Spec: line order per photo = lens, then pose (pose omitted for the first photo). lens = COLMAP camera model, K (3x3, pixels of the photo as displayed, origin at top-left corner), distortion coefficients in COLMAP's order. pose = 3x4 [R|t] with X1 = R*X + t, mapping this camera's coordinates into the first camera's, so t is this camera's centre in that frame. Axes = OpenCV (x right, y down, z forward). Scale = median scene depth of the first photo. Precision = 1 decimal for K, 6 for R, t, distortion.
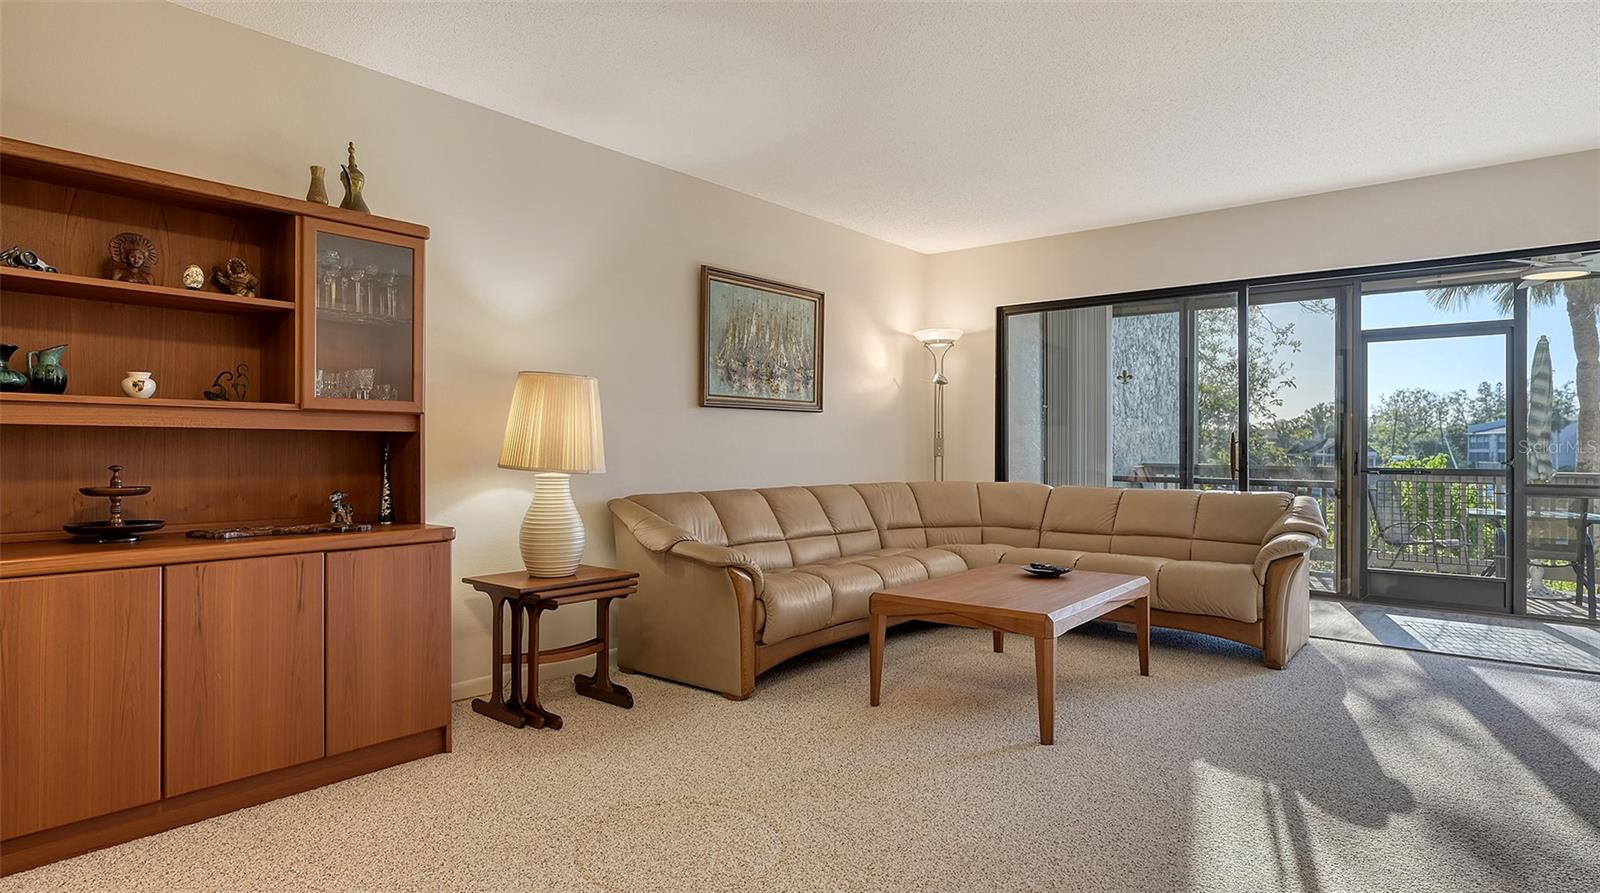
lens RADIAL K [[863.7, 0, 793.6], [0, 863.7, 440.3], [0, 0, 1]] dist [0.000268, 0.001599]
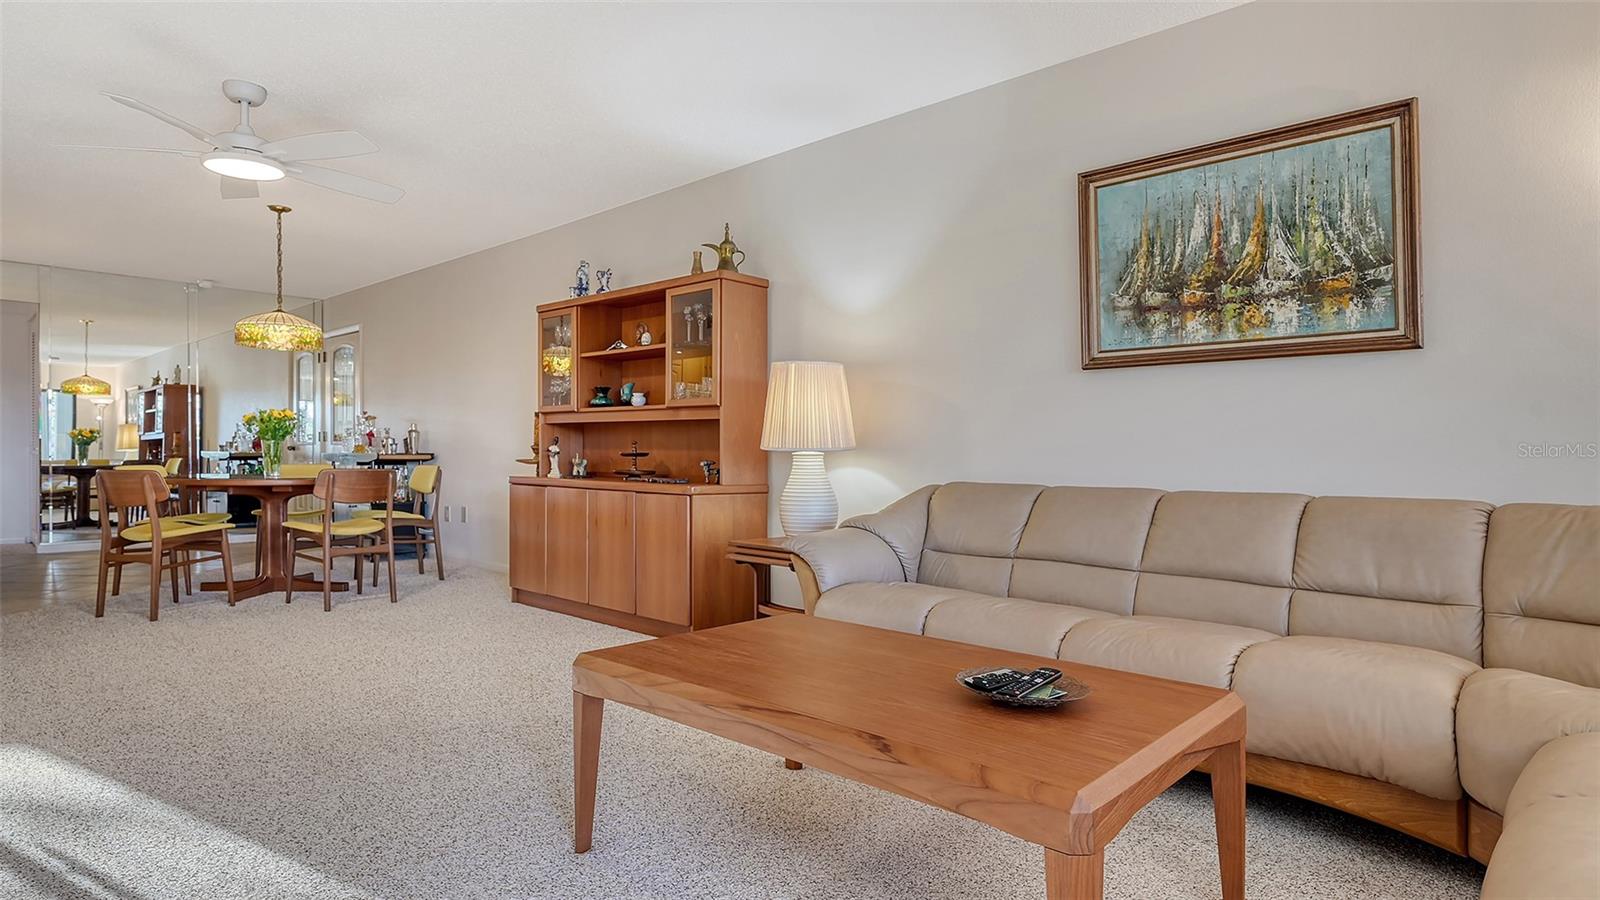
lens RADIAL K [[883.1, 0, 800.0], [0, 883.1, 450.0], [0, 0, 1]] dist [0.001259, 0.000191]
pose [[-0.062379, 0.000123, -0.998053, 0.600290], [0.005521, 0.999985, -0.000222, 0.025567], [0.998037, -0.005524, -0.062379, 0.748223]]
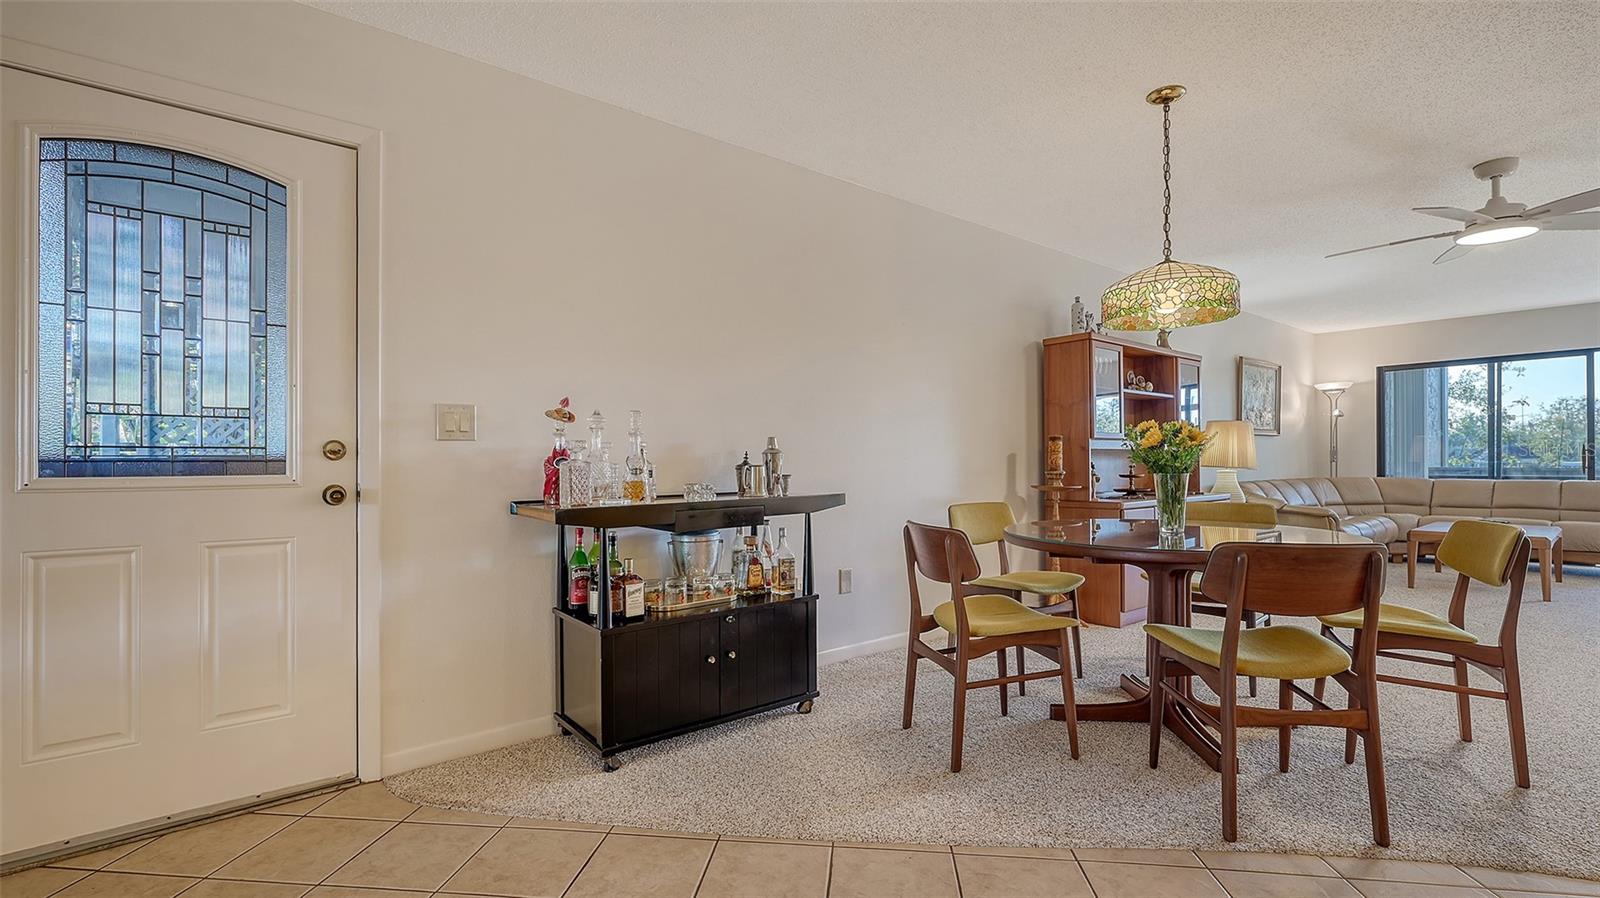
lens RADIAL K [[700.8, 0, 803.6], [0, 700.8, 458.7], [0, 0, 1]] dist [-0.002217, -0.000224]
pose [[0.977124, -0.013694, -0.212228, -0.634948], [0.014252, 0.999898, 0.001098, -0.003131], [0.212192, -0.004098, 0.977219, -0.575207]]
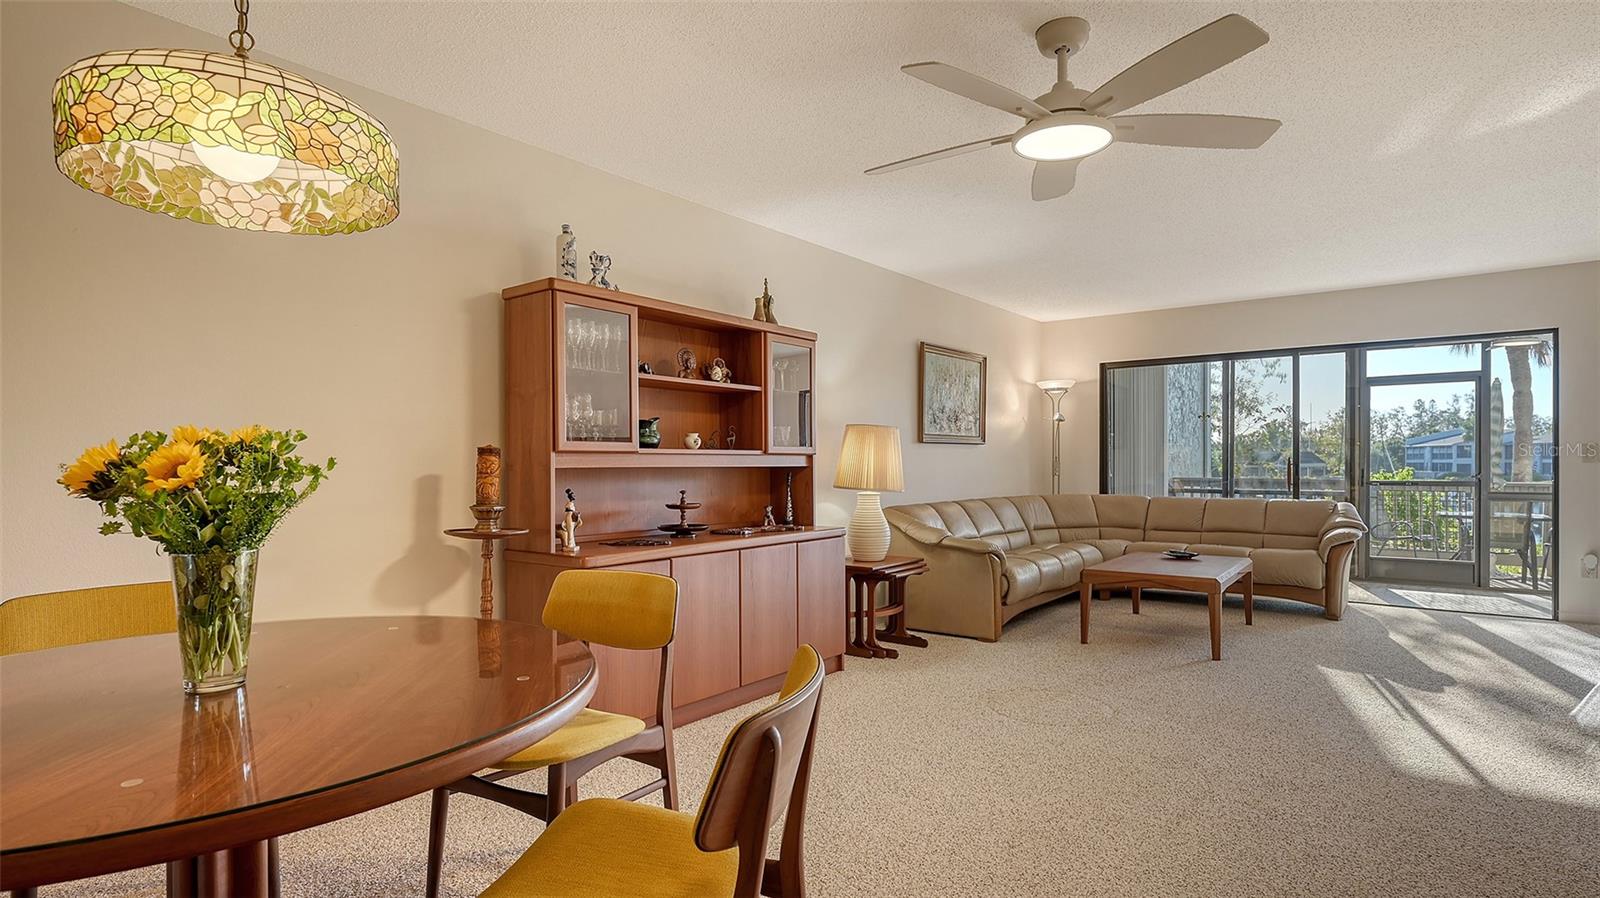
lens RADIAL K [[791.0, 0, 815.9], [0, 791.0, 468.3], [0, 0, 1]] dist [0.001284, -0.000531]
pose [[0.999681, -0.009777, 0.023292, -0.285346], [0.009458, 0.999861, 0.013765, -0.015970], [-0.023423, -0.013540, 0.999634, -0.257870]]
